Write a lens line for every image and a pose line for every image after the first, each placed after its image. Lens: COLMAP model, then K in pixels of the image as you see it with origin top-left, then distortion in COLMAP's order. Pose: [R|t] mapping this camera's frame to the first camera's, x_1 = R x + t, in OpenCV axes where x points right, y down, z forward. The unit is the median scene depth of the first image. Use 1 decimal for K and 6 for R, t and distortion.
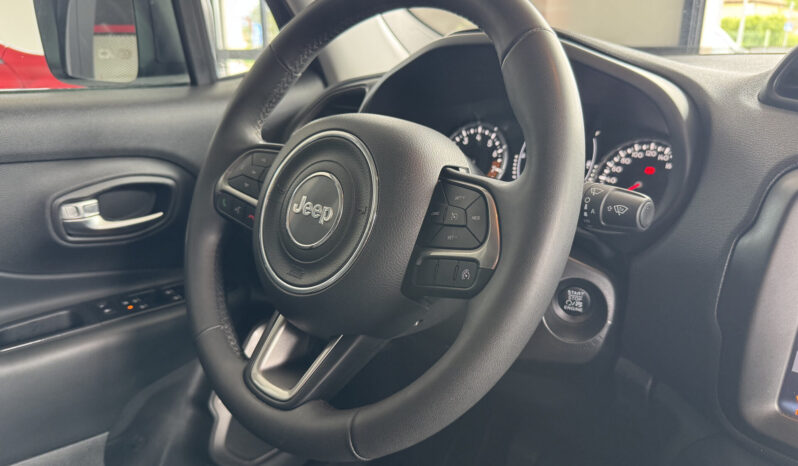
lens RADIAL K [[568.7, 0, 395.0], [0, 568.7, 234.7], [0, 0, 1]] dist [0.080542, -0.196839]
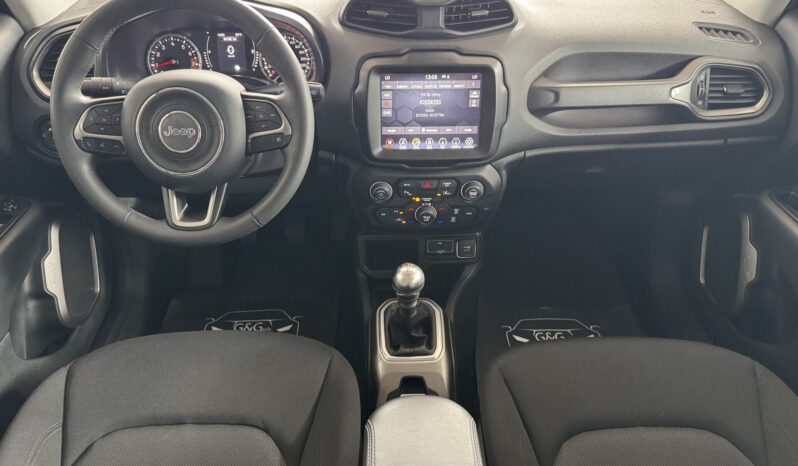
lens RADIAL K [[561.2, 0, 398.1], [0, 561.2, 235.5], [0, 0, 1]] dist [0.092734, -0.135554]
pose [[0.700373, -0.427826, 0.571352, -0.604724], [0.210465, 0.888654, 0.407429, -0.248538], [-0.682043, -0.165102, 0.712431, -0.652459]]
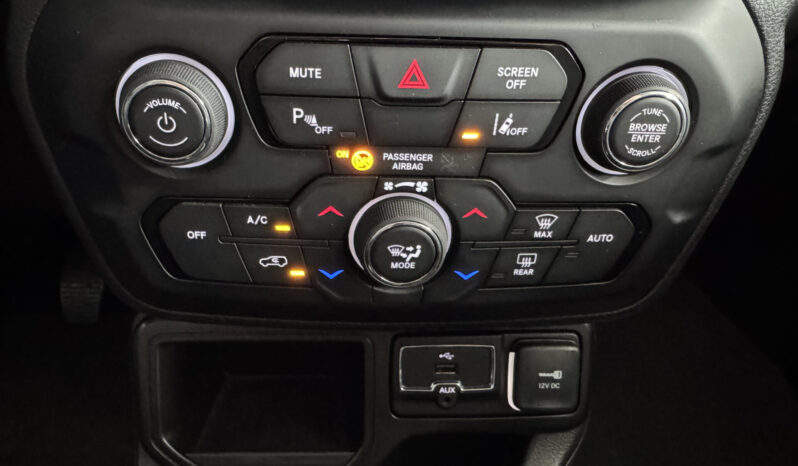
lens RADIAL K [[553.5, 0, 367.5], [0, 553.5, 229.8], [0, 0, 1]] dist [0.000977, -0.000692]
pose [[0.690358, -0.352045, 0.632036, 0.238807], [0.185221, 0.930509, 0.315983, 0.299214], [-0.699356, -0.101075, 0.707591, 0.302274]]
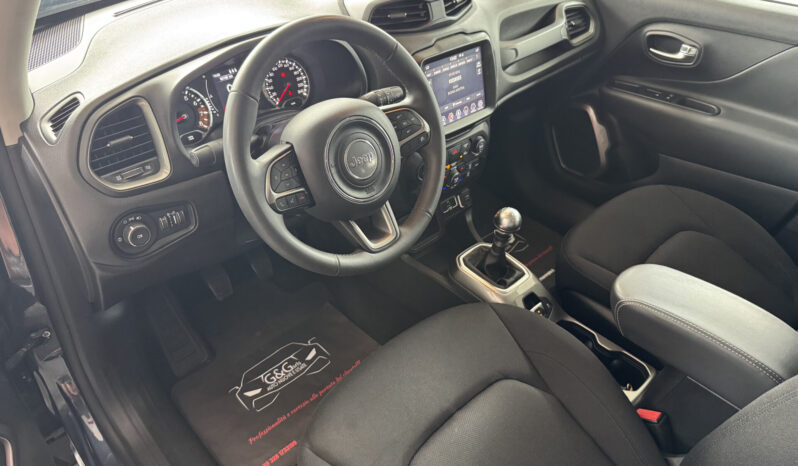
lens RADIAL K [[562.5, 0, 395.6], [0, 562.5, 238.7], [0, 0, 1]] dist [0.115383, -0.227549]
pose [[0.039802, -0.604757, 0.795415, -1.293702], [0.280044, 0.770893, 0.572100, -0.637595], [-0.959162, 0.199980, 0.200042, 0.378729]]
